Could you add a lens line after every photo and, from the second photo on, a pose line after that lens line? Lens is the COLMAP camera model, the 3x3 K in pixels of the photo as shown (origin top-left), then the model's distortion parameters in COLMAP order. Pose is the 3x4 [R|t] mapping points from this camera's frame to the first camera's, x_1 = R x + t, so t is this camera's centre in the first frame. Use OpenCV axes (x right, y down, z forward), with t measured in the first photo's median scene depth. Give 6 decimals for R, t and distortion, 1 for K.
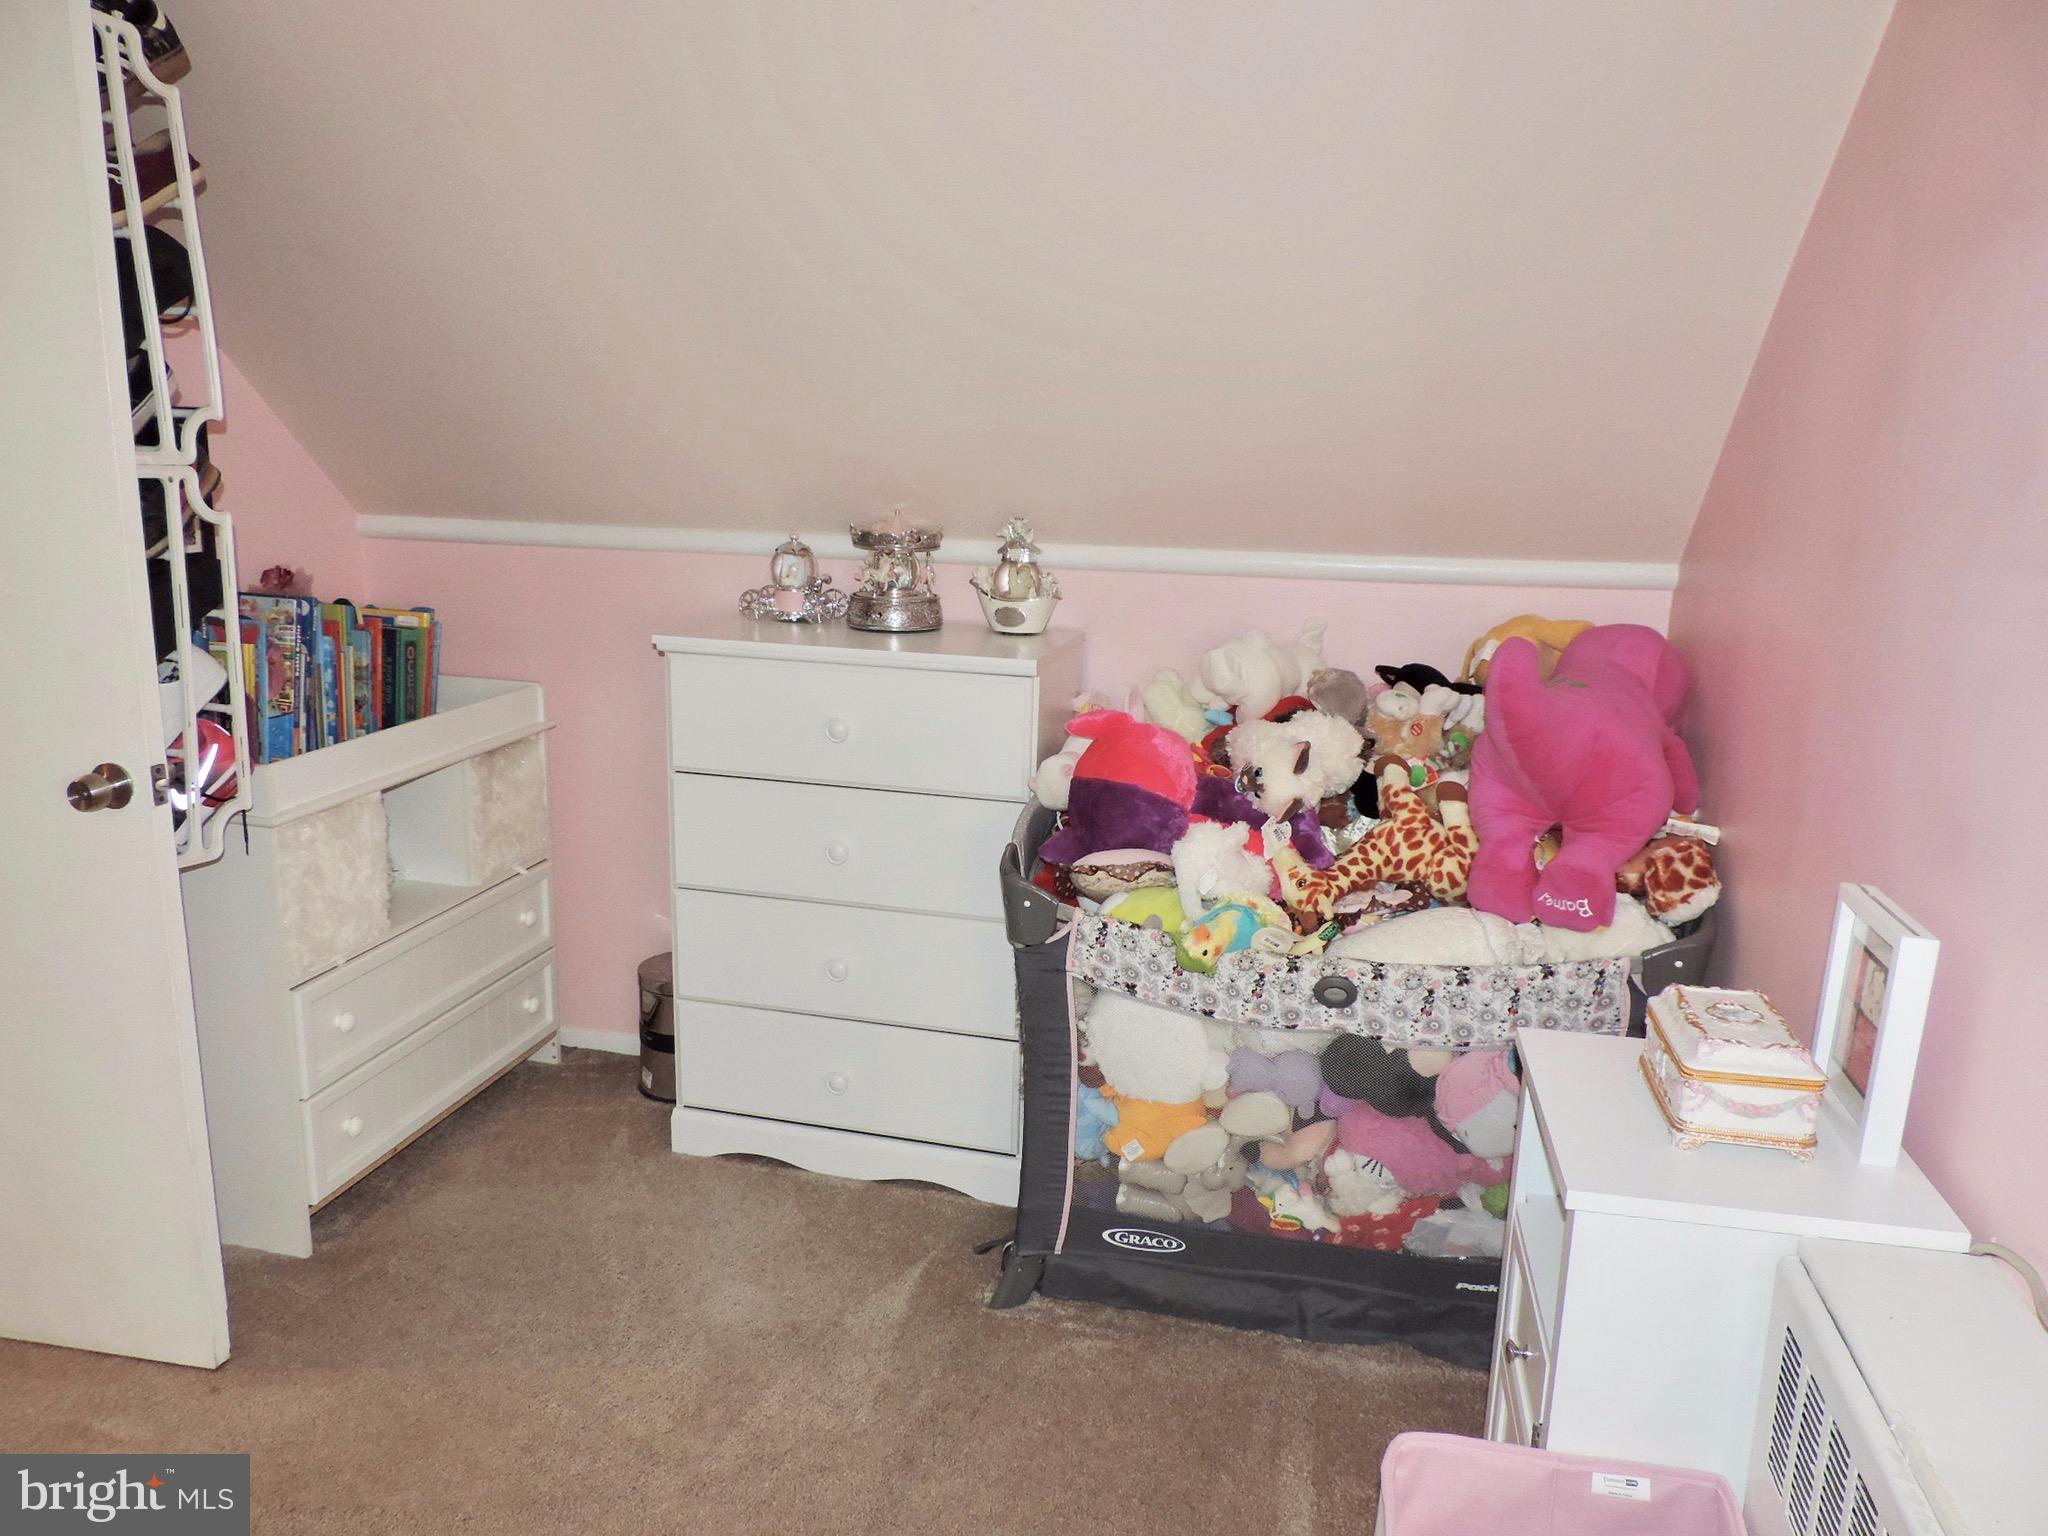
lens RADIAL K [[1470.0, 0, 1021.0], [0, 1470.0, 767.1], [0, 0, 1]] dist [-0.019547, 0.018918]
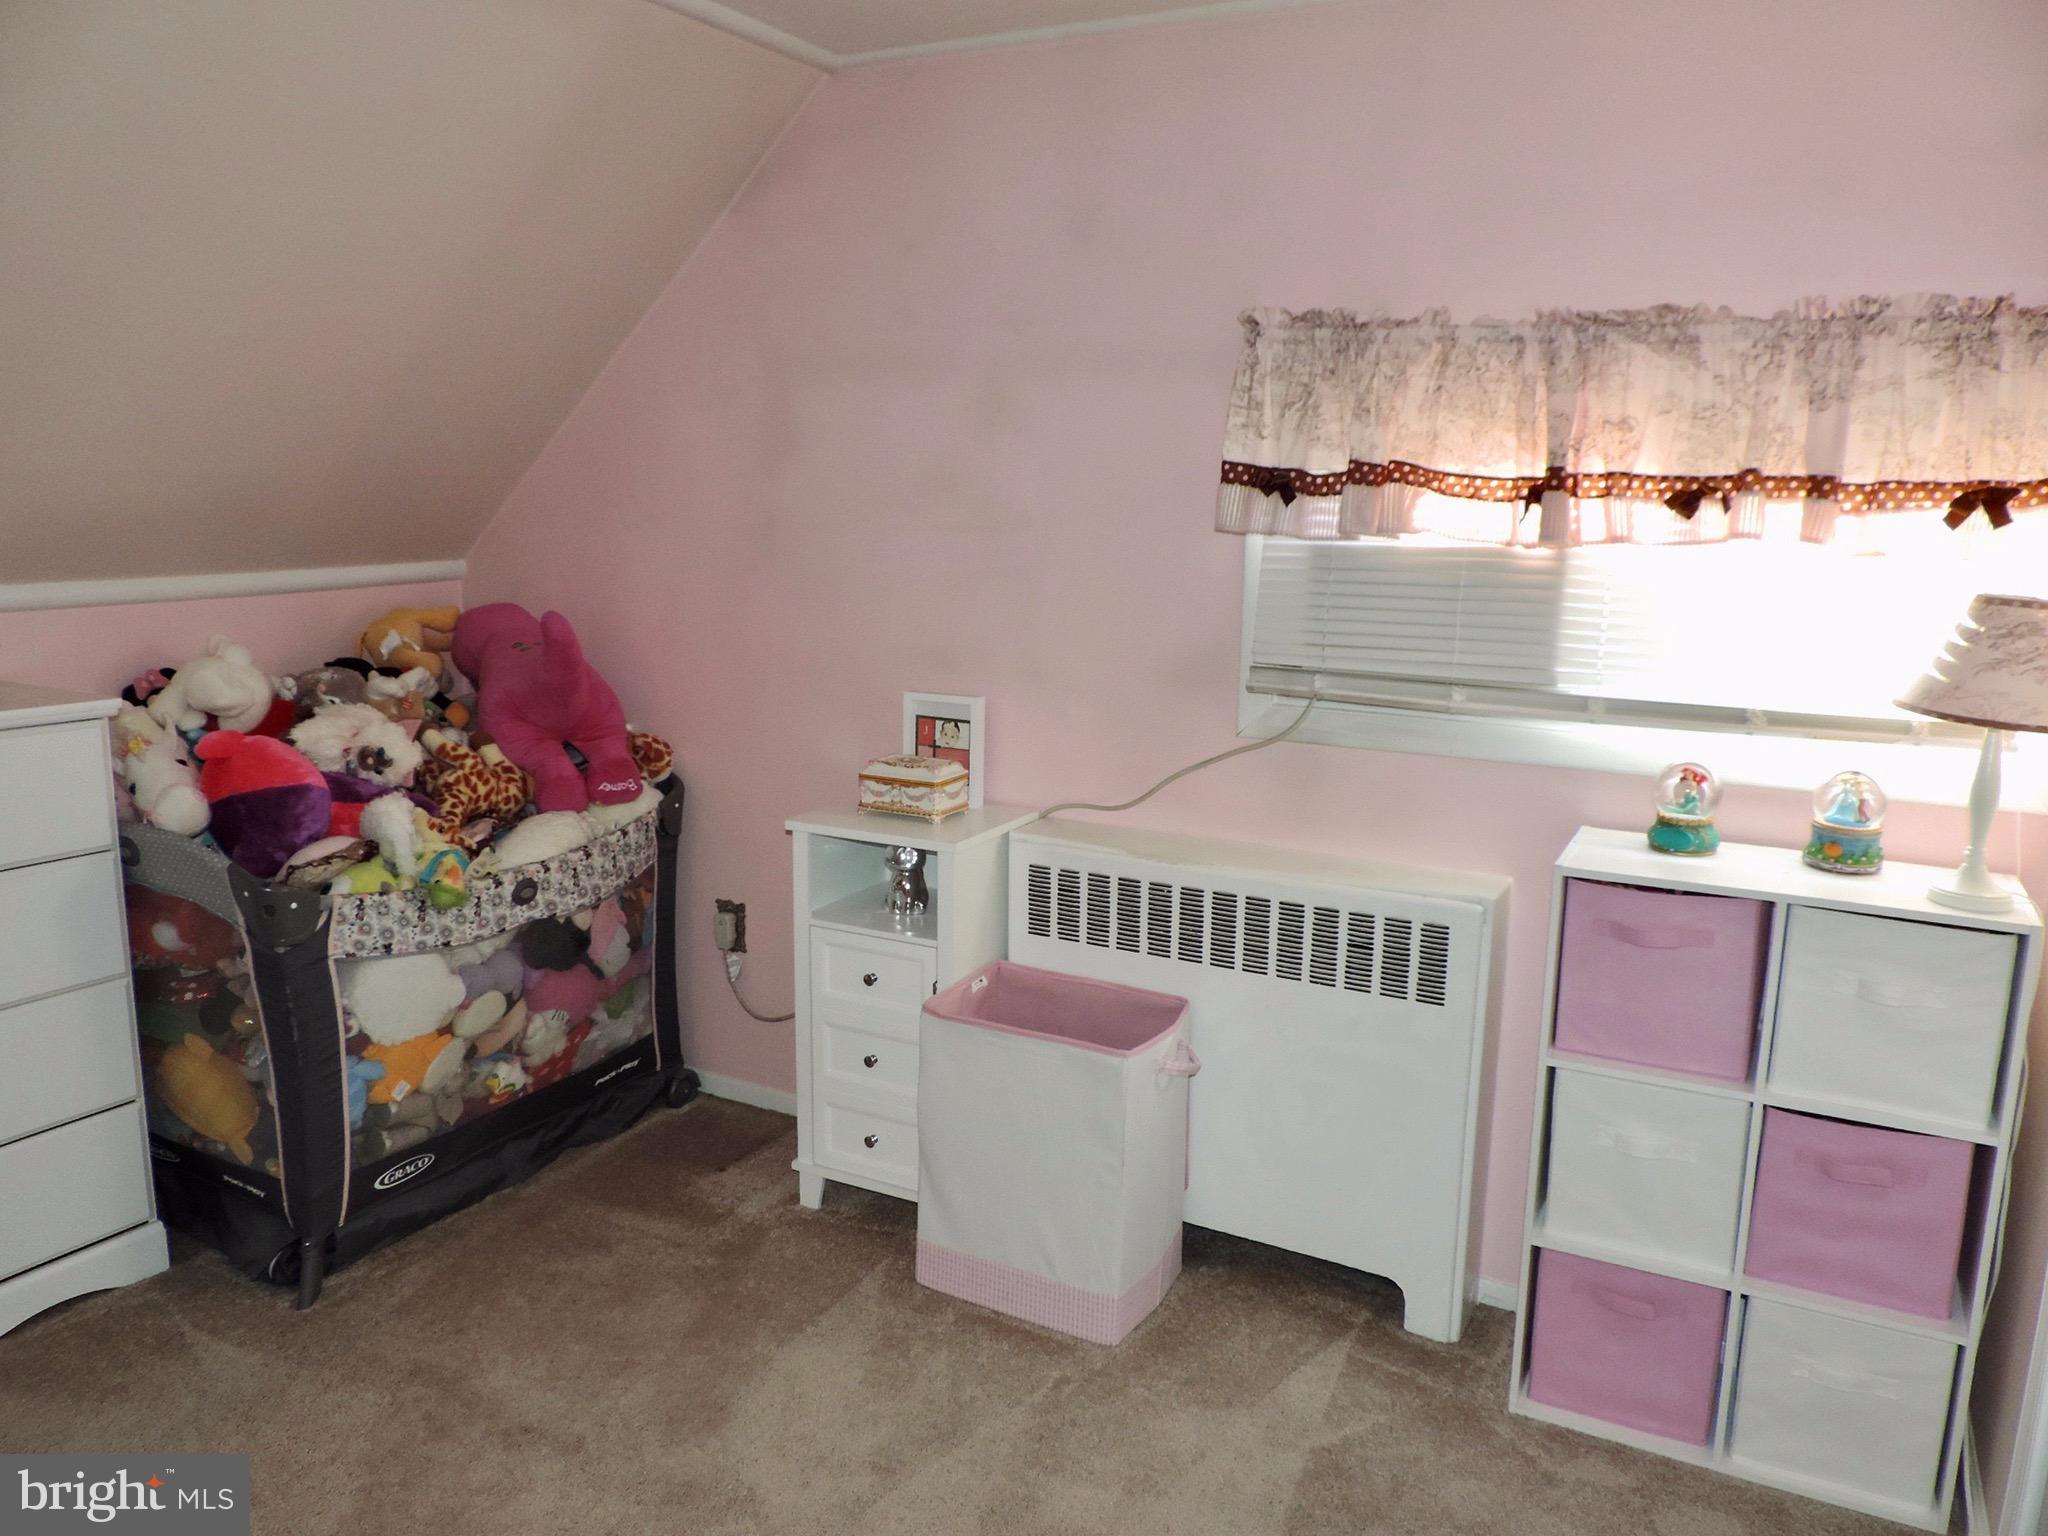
lens RADIAL K [[1470.0, 0, 1034.3], [0, 1470.0, 770.2], [0, 0, 1]] dist [-0.019547, 0.018918]
pose [[0.255122, -0.196041, 0.946827, -0.851196], [0.205138, 0.967913, 0.145132, -0.046482], [-0.944897, 0.157204, 0.287151, 0.170362]]
